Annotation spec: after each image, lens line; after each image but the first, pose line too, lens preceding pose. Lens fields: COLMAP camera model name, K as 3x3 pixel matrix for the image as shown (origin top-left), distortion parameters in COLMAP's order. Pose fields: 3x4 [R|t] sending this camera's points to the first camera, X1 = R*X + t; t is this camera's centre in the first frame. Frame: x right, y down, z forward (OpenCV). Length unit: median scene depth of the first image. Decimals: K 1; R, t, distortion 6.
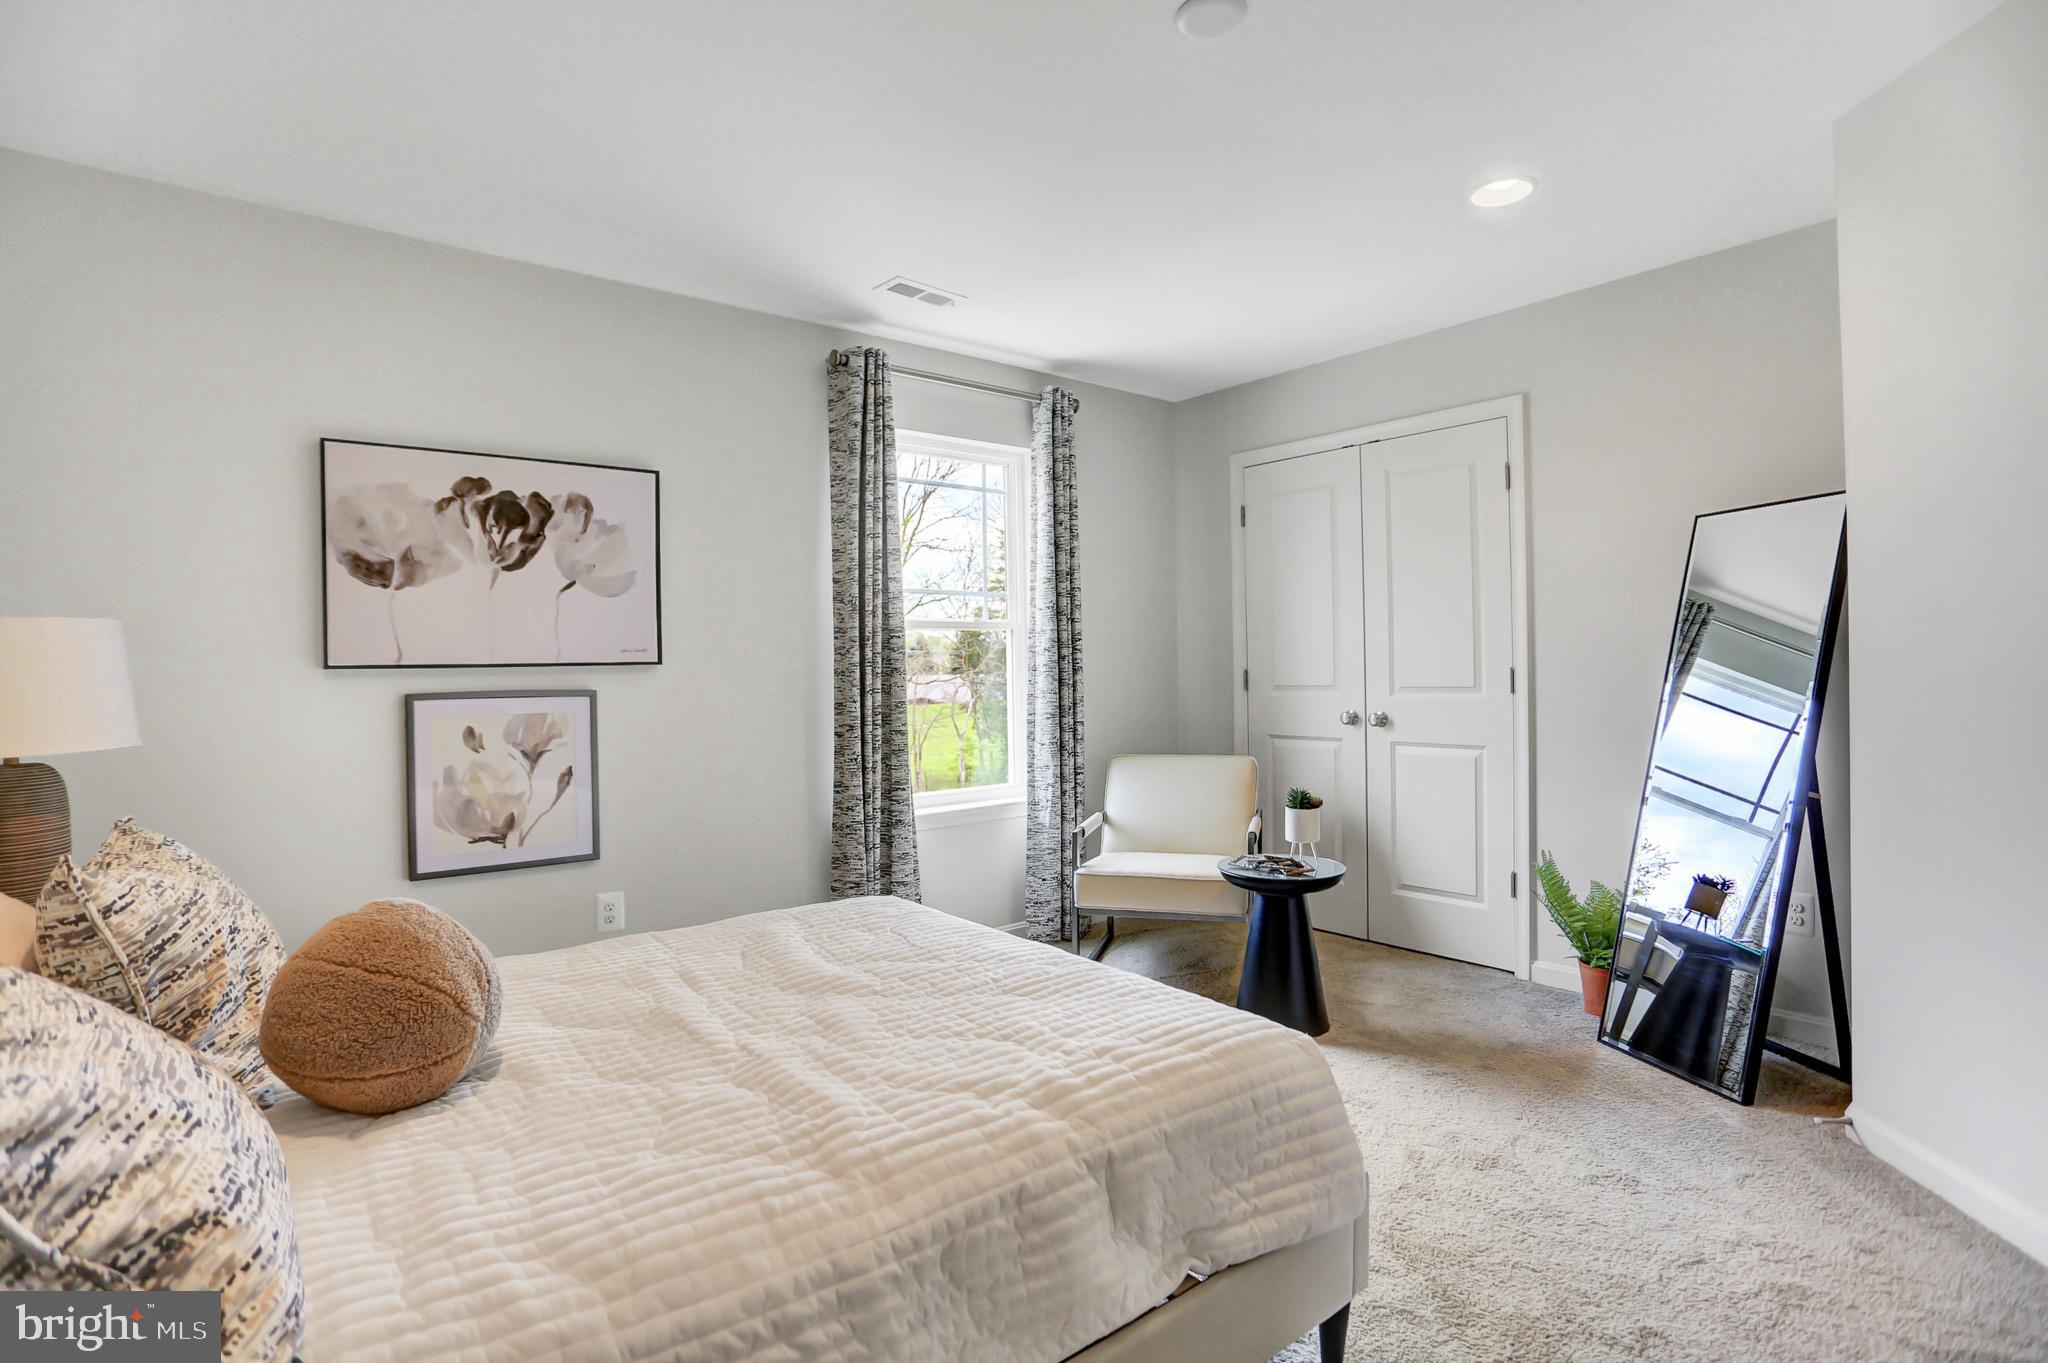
lens RADIAL K [[1007.3, 0, 1008.5], [0, 1007.3, 658.3], [0, 0, 1]] dist [-0.061624, 0.019343]
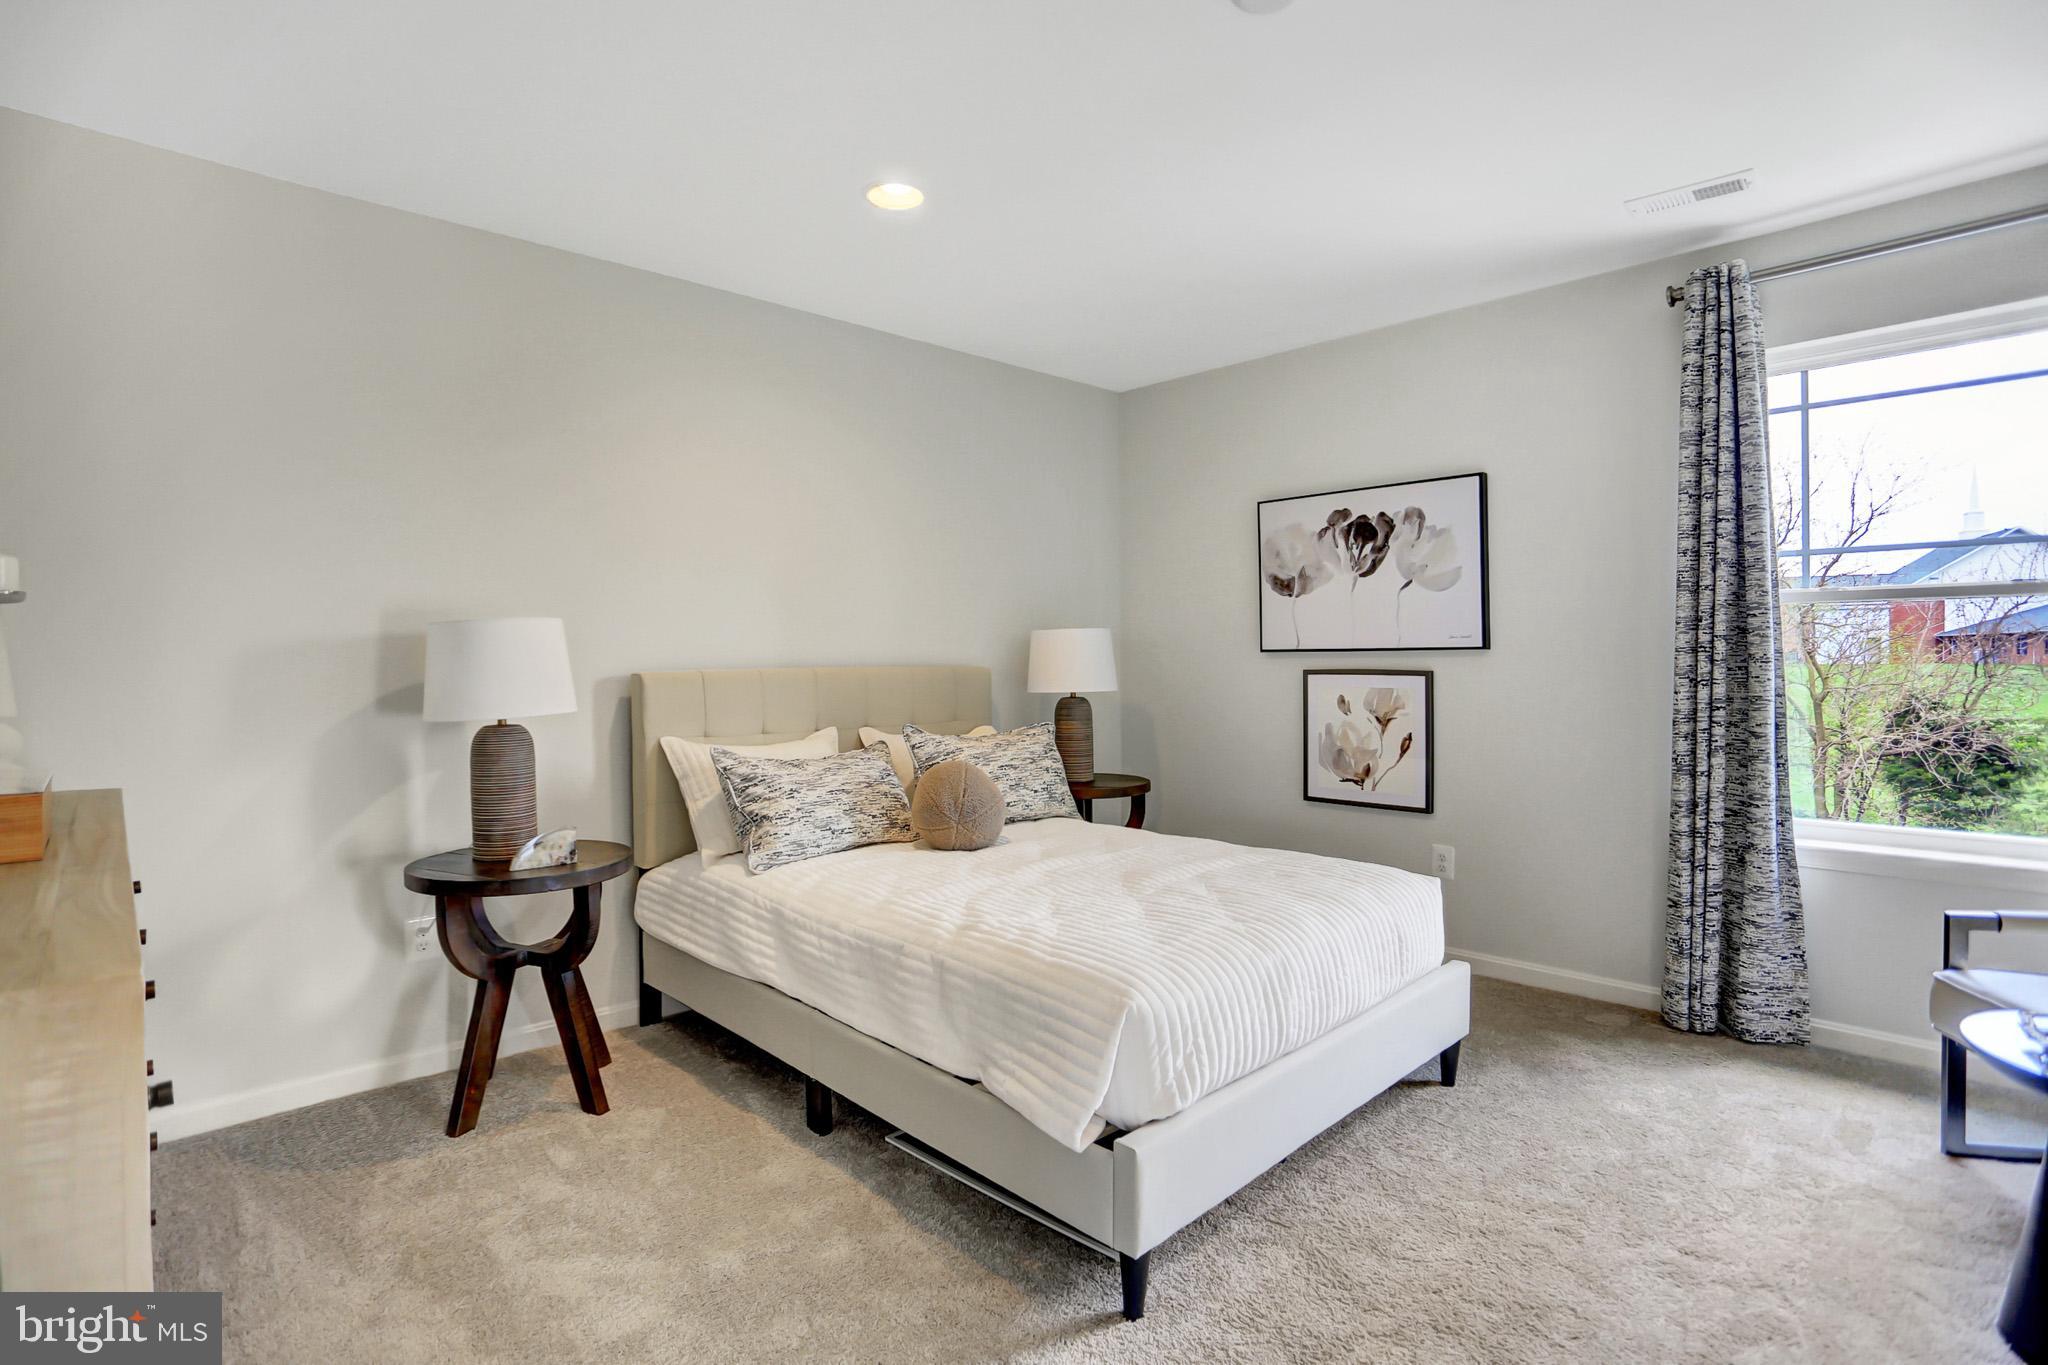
lens RADIAL K [[1007.3, 0, 1008.5], [0, 1007.3, 659.3], [0, 0, 1]] dist [-0.061624, 0.019343]
pose [[0.079740, 0.016740, -0.996675, 0.765432], [0.012218, 0.999767, 0.017770, -0.009457], [0.996741, -0.013594, 0.079517, 0.435020]]
